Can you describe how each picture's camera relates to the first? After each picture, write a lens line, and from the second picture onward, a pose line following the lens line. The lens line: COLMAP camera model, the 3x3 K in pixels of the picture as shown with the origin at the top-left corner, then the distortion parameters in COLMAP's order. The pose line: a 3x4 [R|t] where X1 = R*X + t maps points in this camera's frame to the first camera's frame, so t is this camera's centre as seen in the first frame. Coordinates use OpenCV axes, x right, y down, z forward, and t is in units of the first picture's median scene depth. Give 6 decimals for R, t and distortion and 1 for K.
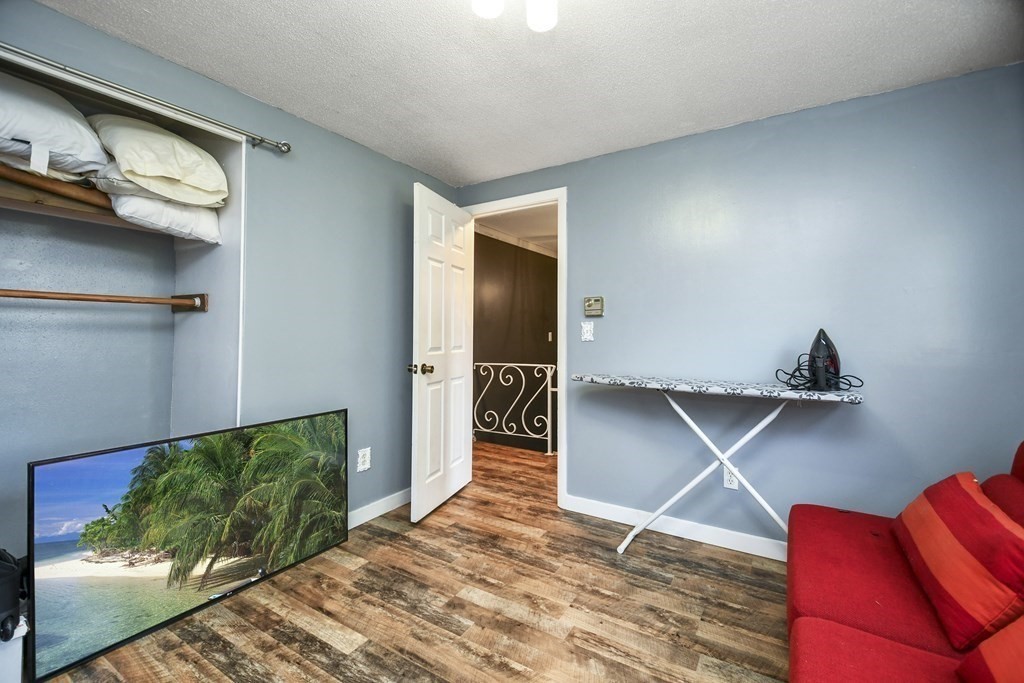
lens RADIAL K [[442.9, 0, 506.6], [0, 442.9, 326.0], [0, 0, 1]] dist [0.002875, -0.006583]
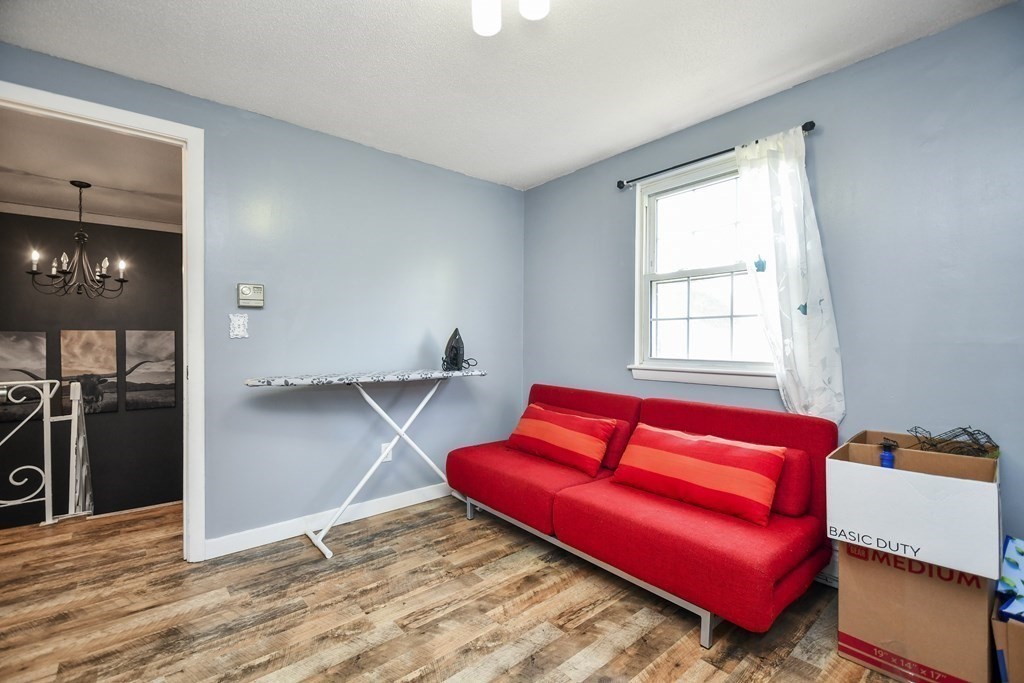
lens RADIAL K [[442.9, 0, 506.6], [0, 442.9, 326.0], [0, 0, 1]] dist [0.002875, -0.006583]
pose [[0.310221, 0.015589, 0.950537, -0.546647], [-0.013421, 0.999838, -0.012017, 0.015785], [-0.950570, -0.009029, 0.310380, 0.340207]]
